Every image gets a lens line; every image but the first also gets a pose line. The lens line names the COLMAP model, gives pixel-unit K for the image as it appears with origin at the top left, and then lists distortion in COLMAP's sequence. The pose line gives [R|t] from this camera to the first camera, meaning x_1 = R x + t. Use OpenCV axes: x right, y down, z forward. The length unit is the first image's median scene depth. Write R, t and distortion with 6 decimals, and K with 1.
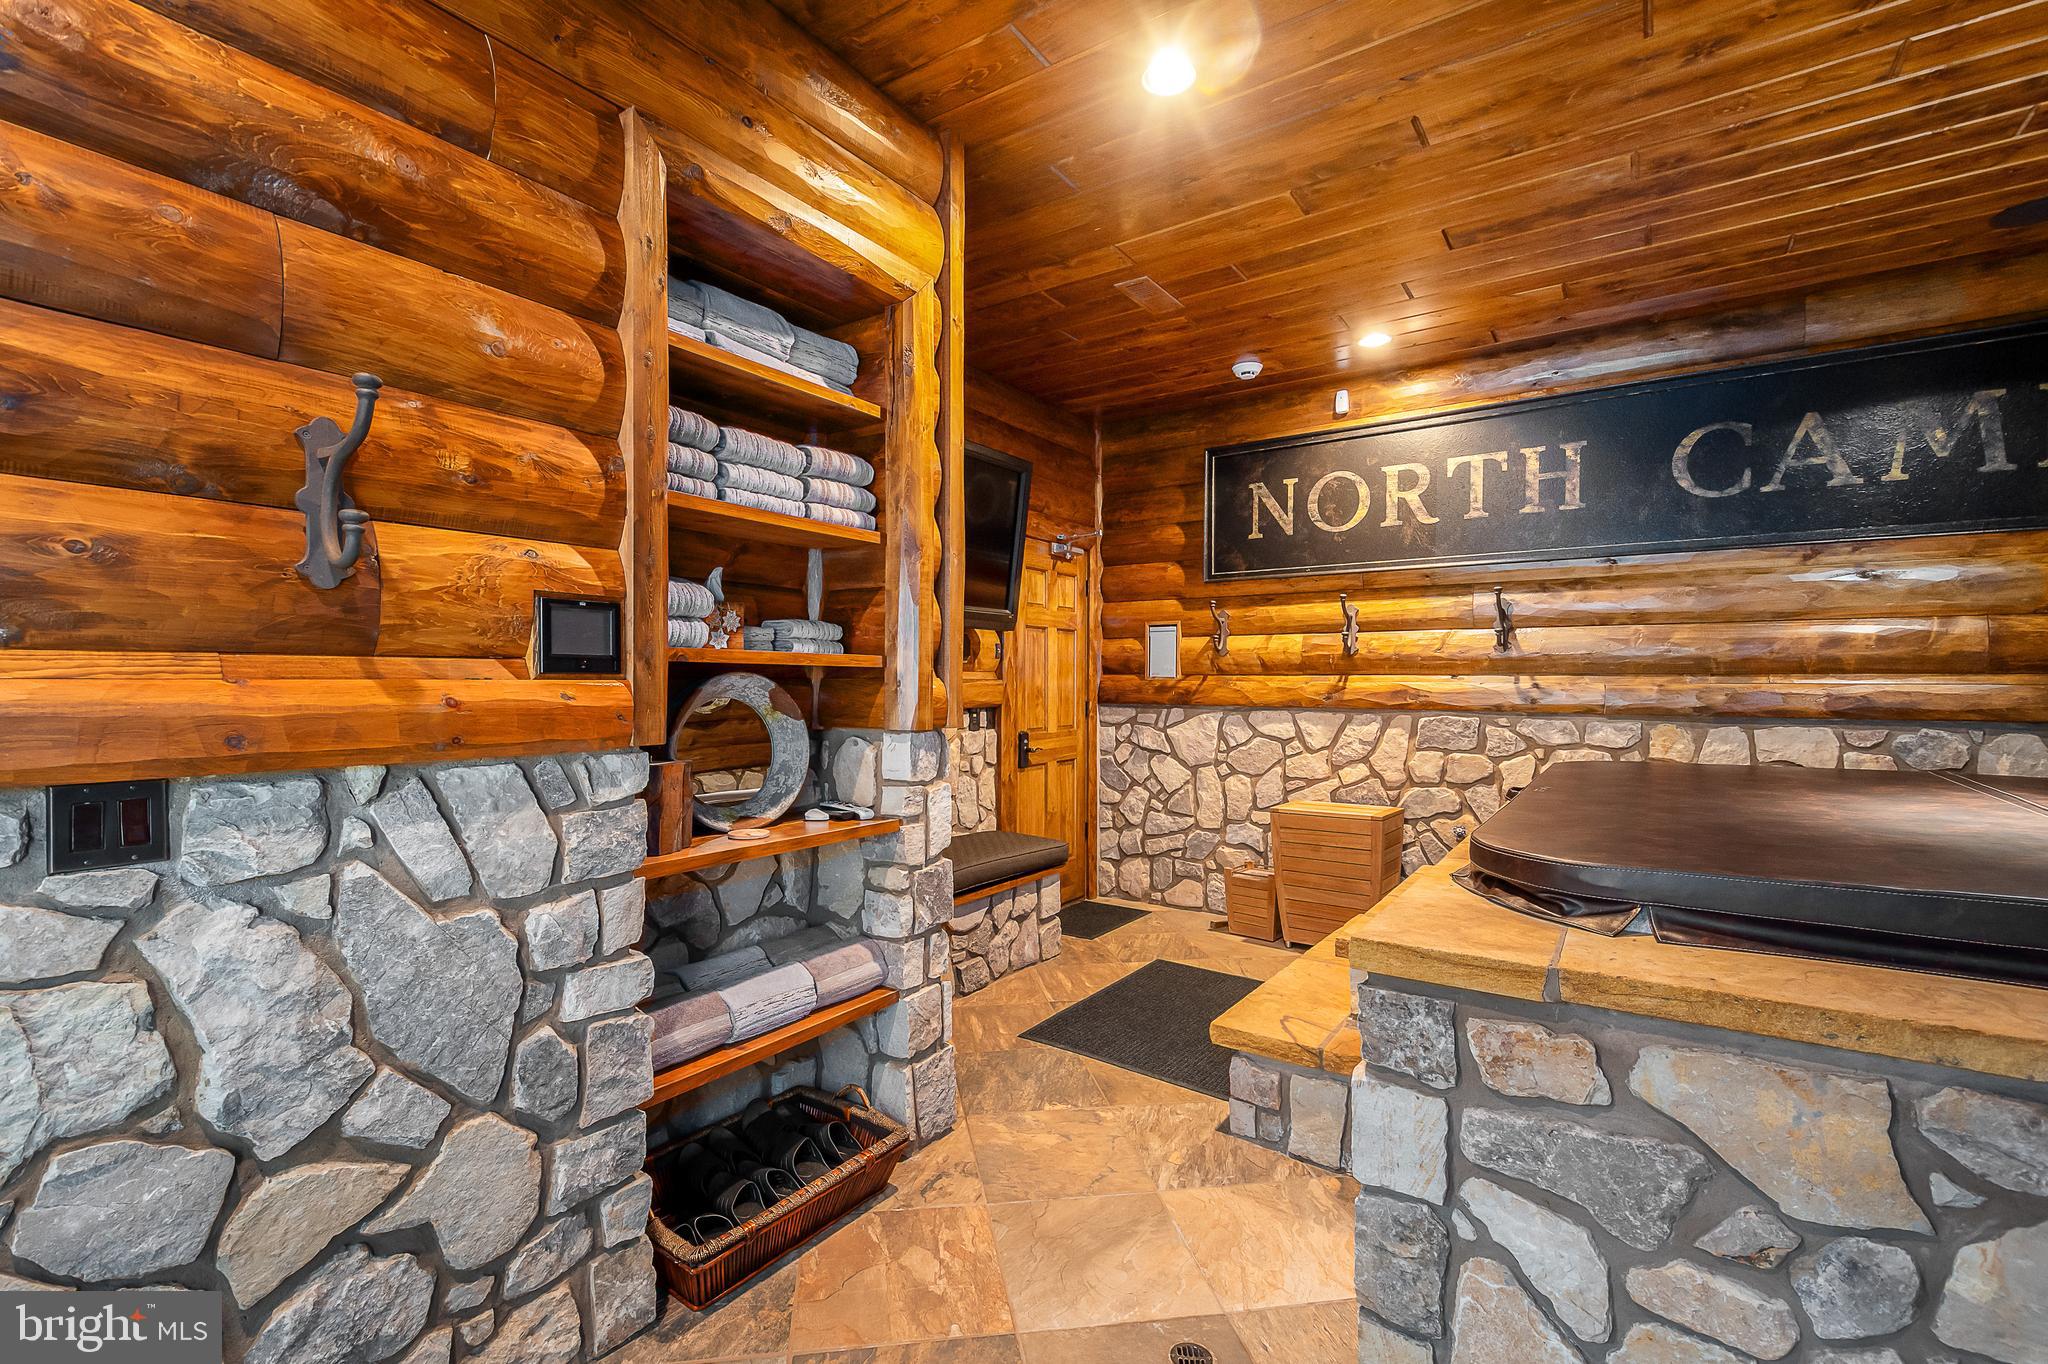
lens RADIAL K [[900.2, 0, 1009.6], [0, 900.2, 684.9], [0, 0, 1]] dist [0.007141, -0.002797]
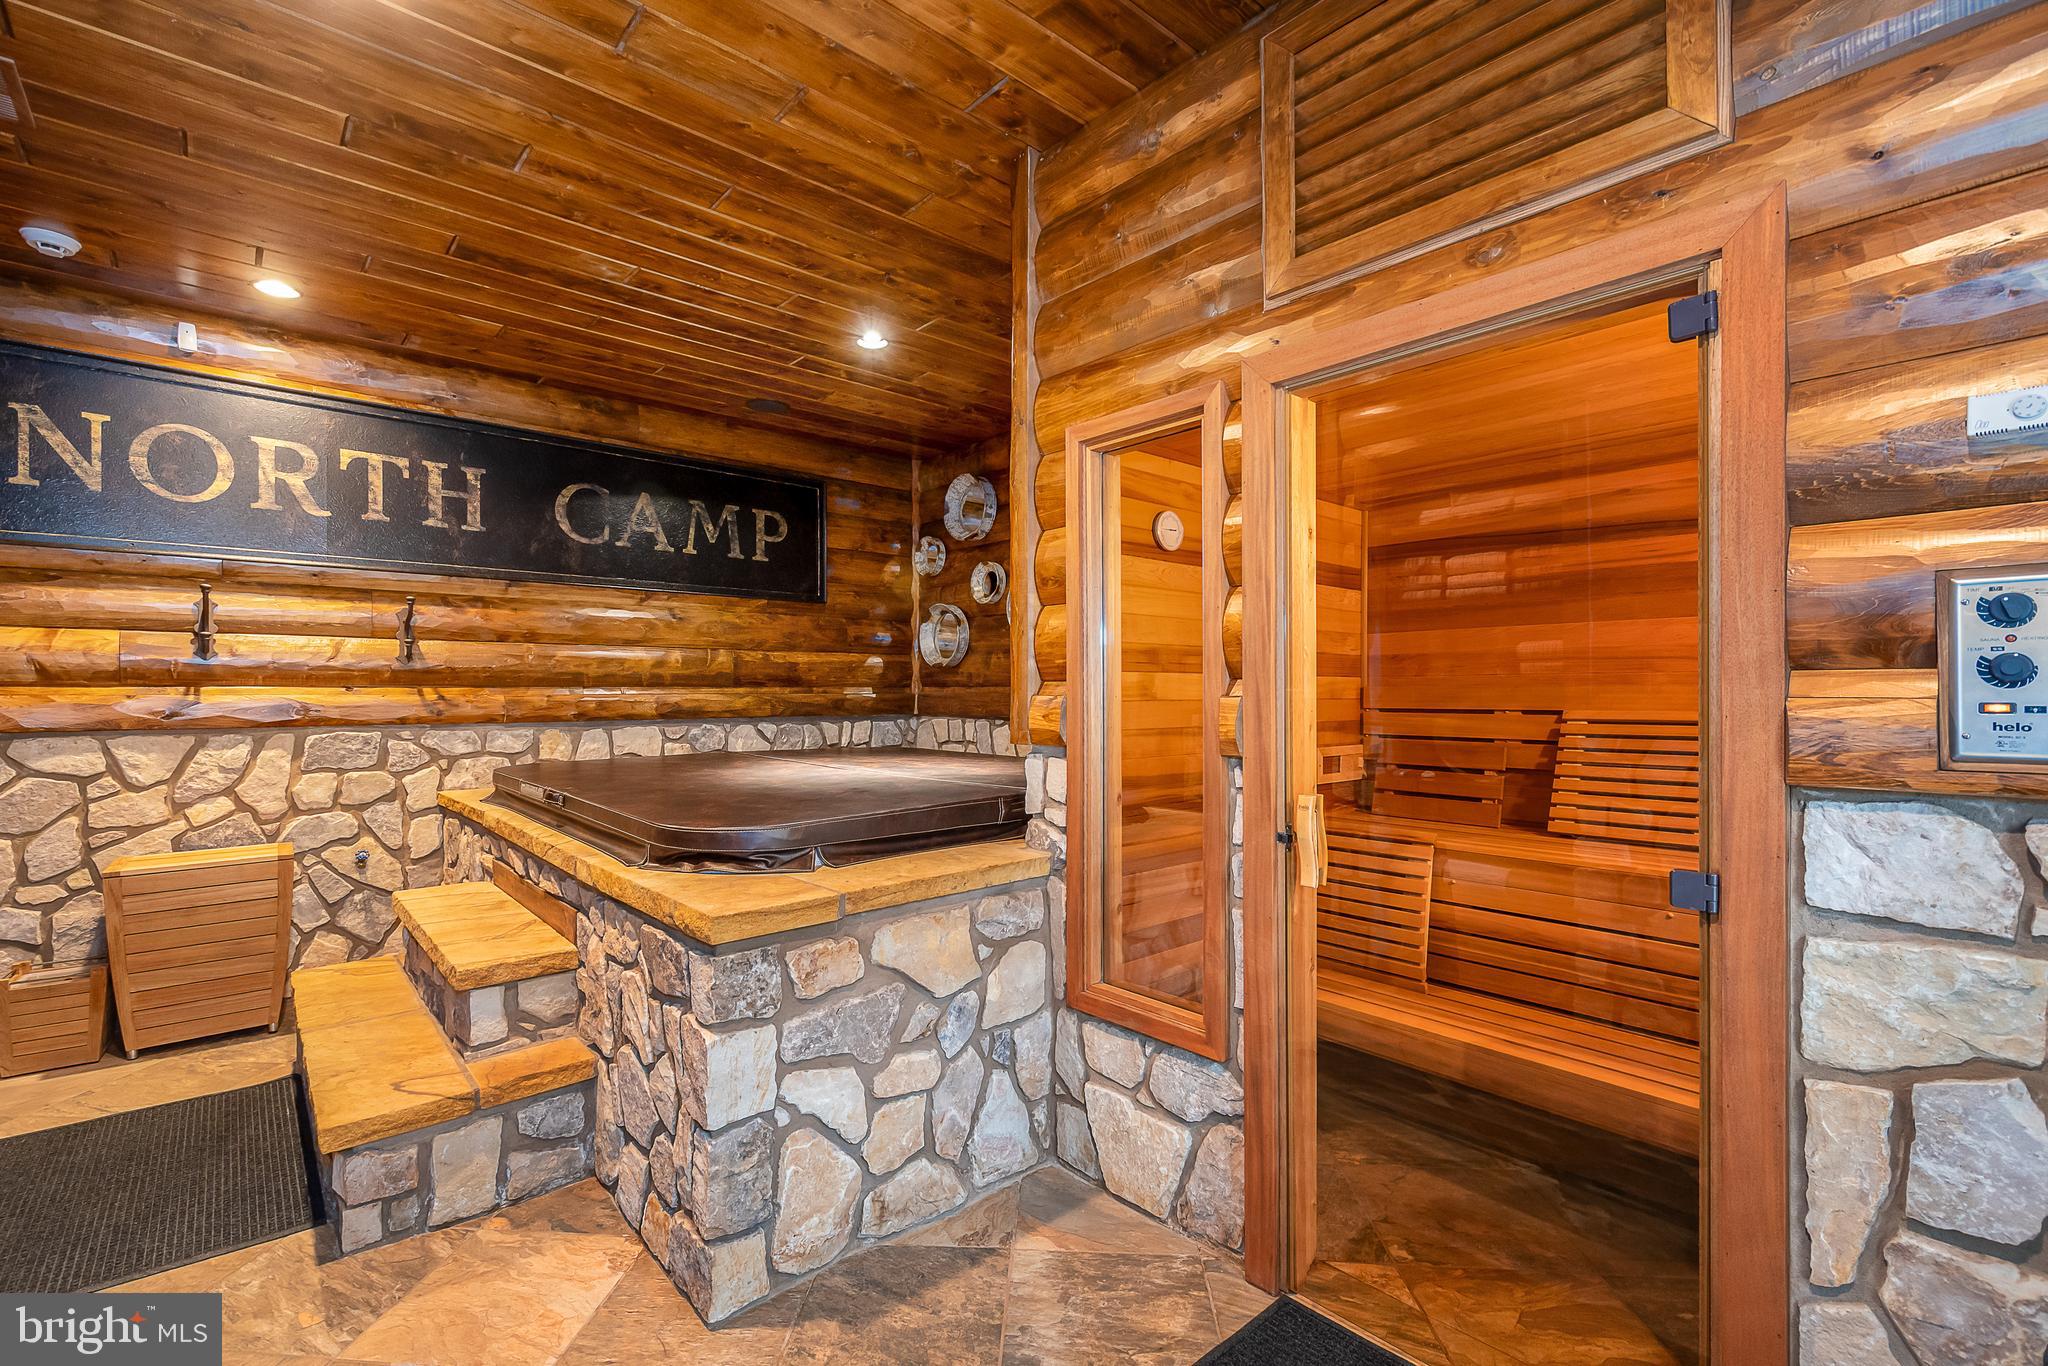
lens RADIAL K [[900.2, 0, 1007.7], [0, 900.2, 684.9], [0, 0, 1]] dist [0.007141, -0.002797]
pose [[0.232618, 0.004101, 0.972559, -0.251334], [0.007556, 0.999953, -0.006024, -0.002505], [-0.972539, 0.008750, 0.232576, 0.141740]]
